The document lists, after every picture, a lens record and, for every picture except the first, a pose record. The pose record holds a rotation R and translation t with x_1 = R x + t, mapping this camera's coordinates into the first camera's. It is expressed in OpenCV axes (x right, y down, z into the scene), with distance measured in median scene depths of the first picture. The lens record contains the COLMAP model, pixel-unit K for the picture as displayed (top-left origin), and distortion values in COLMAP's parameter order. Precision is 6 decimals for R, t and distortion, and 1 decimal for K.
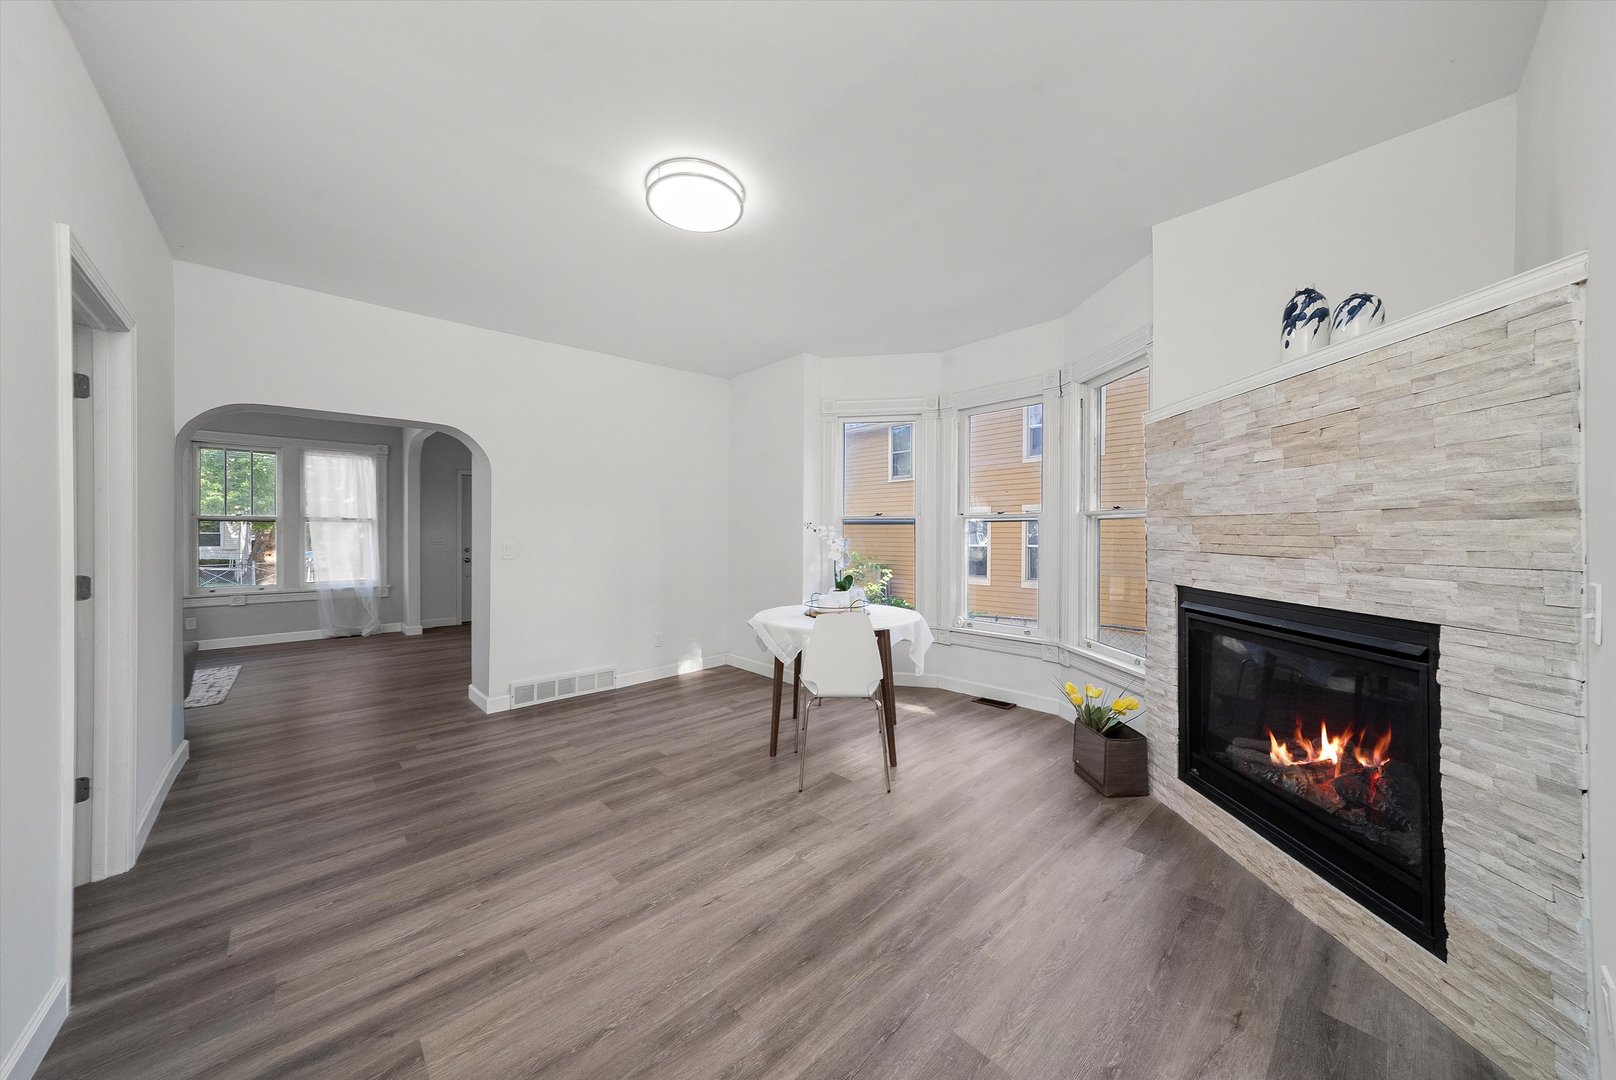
lens RADIAL K [[556.1, 0, 805.5], [0, 556.1, 529.7], [0, 0, 1]] dist [0.000048, 0.000028]
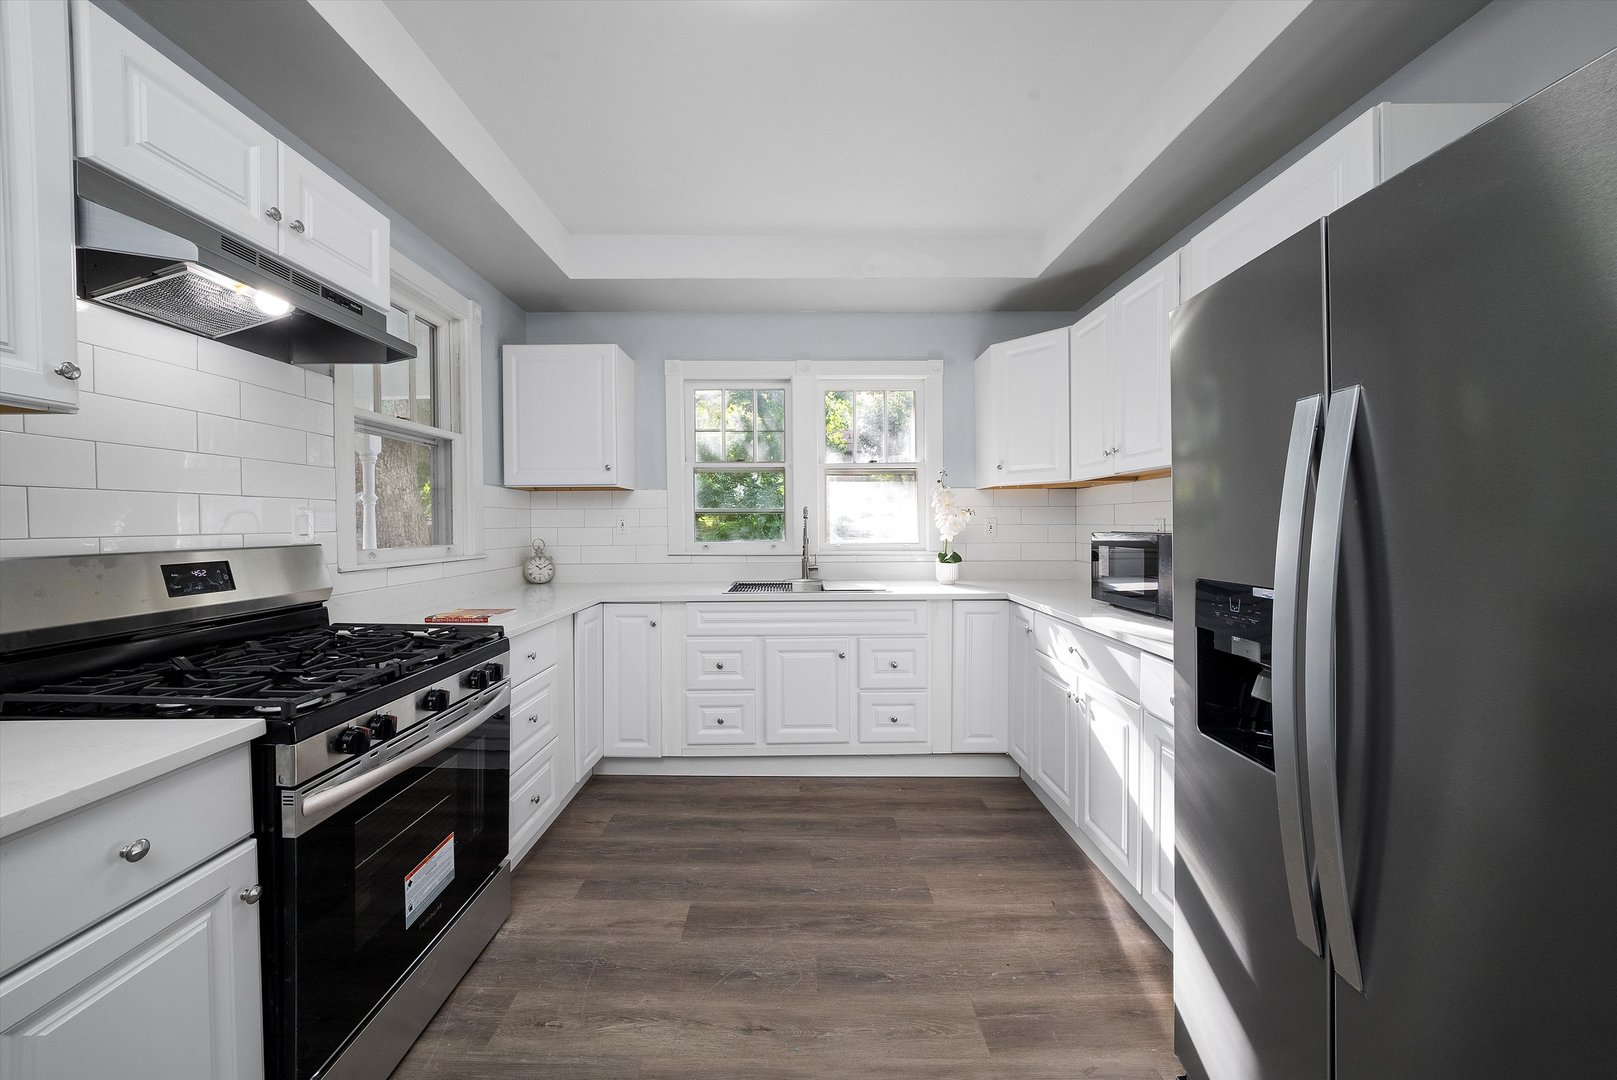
lens RADIAL K [[556.5, 0, 806.0], [0, 556.5, 529.7], [0, 0, 1]] dist [0.000048, 0.000028]
pose [[-0.740008, -0.000137, 0.672598, -0.468212], [0.009626, 0.999895, 0.010795, -0.001342], [-0.672529, 0.014462, -0.739929, 1.851777]]
